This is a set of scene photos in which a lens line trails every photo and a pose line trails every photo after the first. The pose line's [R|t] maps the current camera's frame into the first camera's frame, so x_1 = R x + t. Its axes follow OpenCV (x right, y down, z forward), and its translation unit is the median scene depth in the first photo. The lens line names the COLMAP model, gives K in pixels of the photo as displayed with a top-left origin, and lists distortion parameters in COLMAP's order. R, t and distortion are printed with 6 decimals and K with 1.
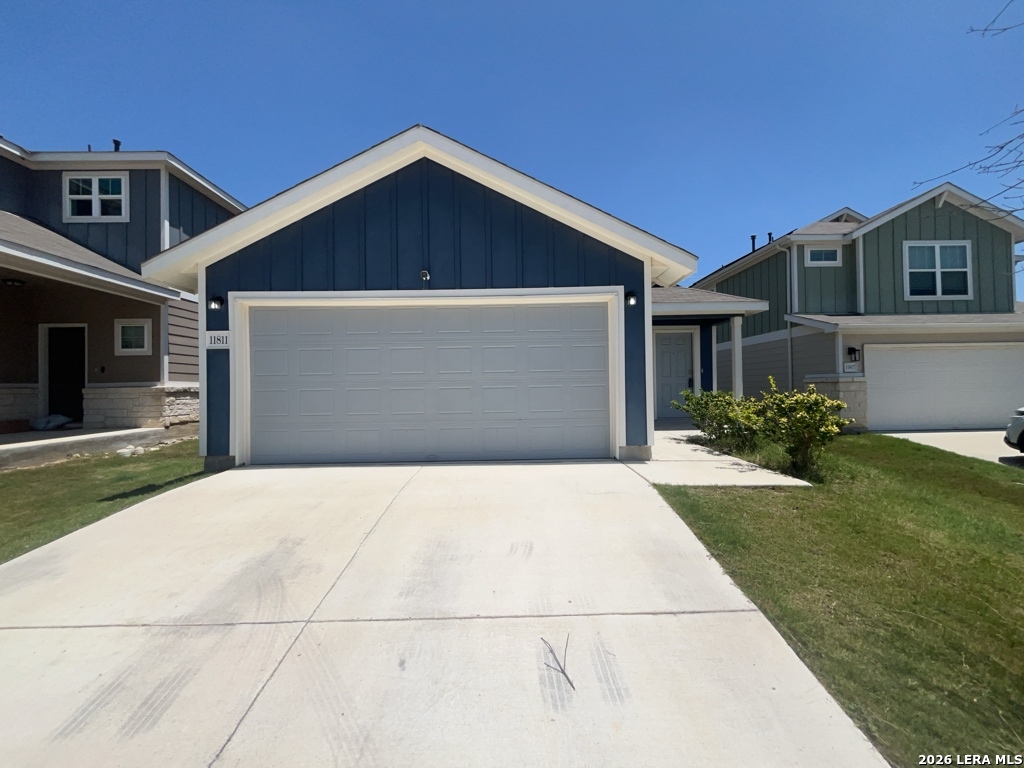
lens RADIAL K [[413.4, 0, 514.1], [0, 413.4, 385.5], [0, 0, 1]] dist [-0.001169, -0.000450]
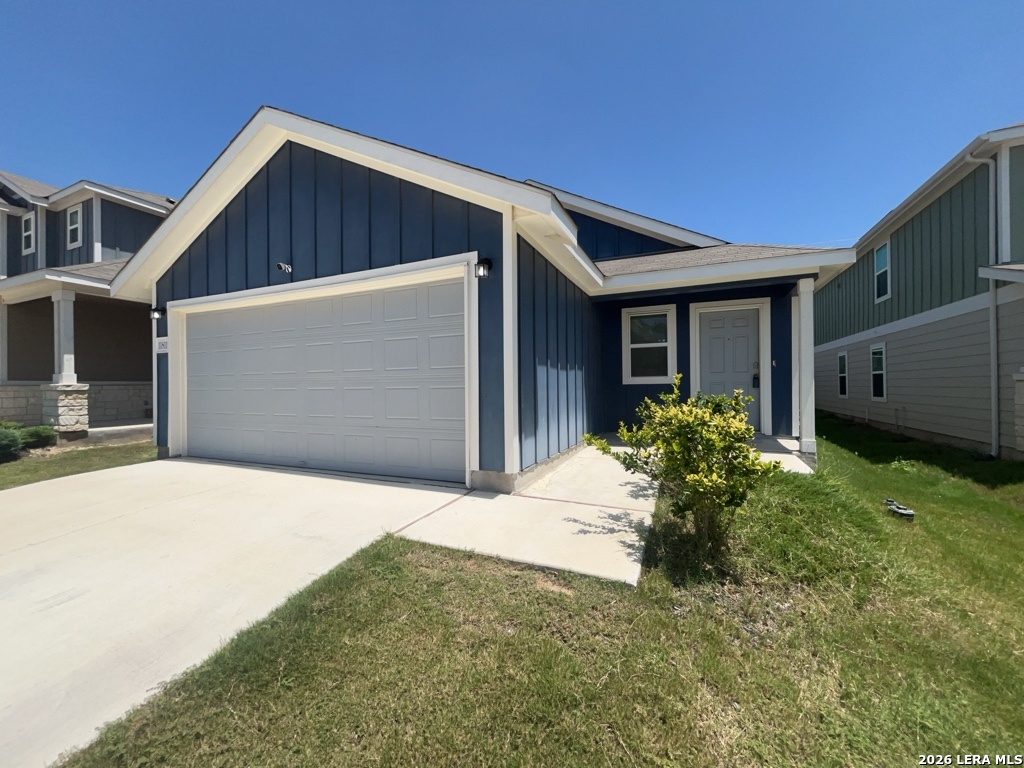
lens RADIAL K [[413.4, 0, 514.1], [0, 413.4, 385.5], [0, 0, 1]] dist [-0.001169, -0.000450]
pose [[0.909607, 0.005538, -0.415434, 0.627972], [-0.000670, 0.999929, 0.011861, -0.013179], [0.415470, -0.010511, 0.909546, 0.358373]]
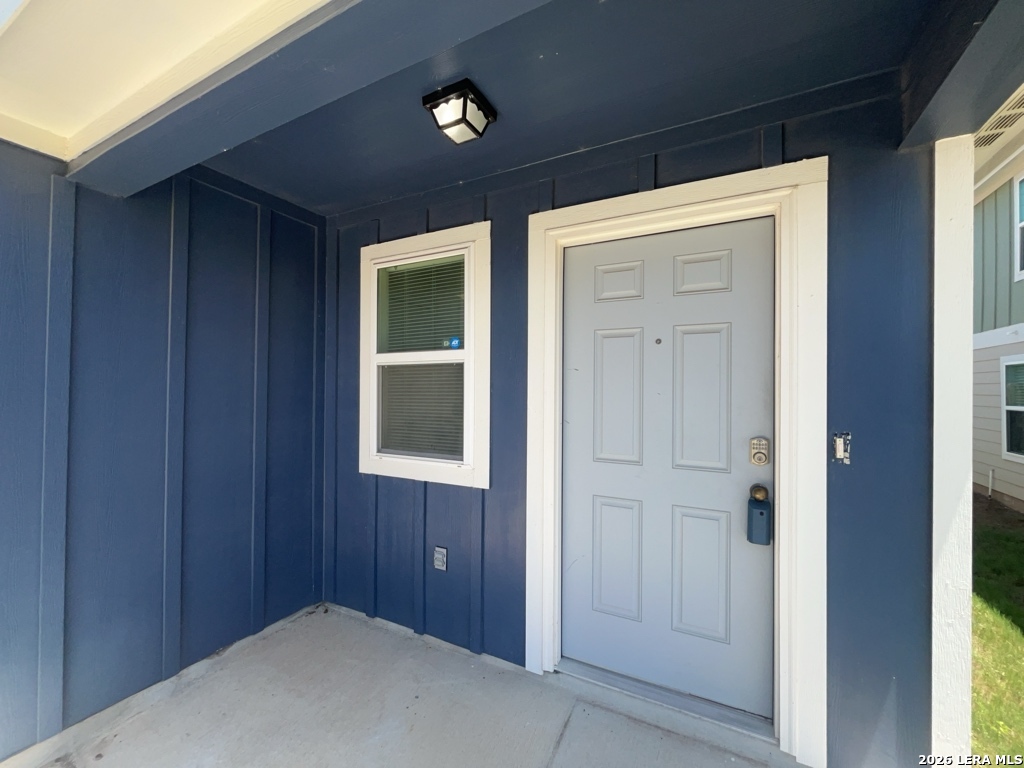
lens RADIAL K [[413.4, 0, 514.1], [0, 413.4, 385.5], [0, 0, 1]] dist [-0.001169, -0.000450]
pose [[0.883949, 0.014816, -0.467349, 0.755969], [-0.018395, 0.999826, -0.003097, -0.102151], [0.467222, 0.011335, 0.884067, 1.457685]]
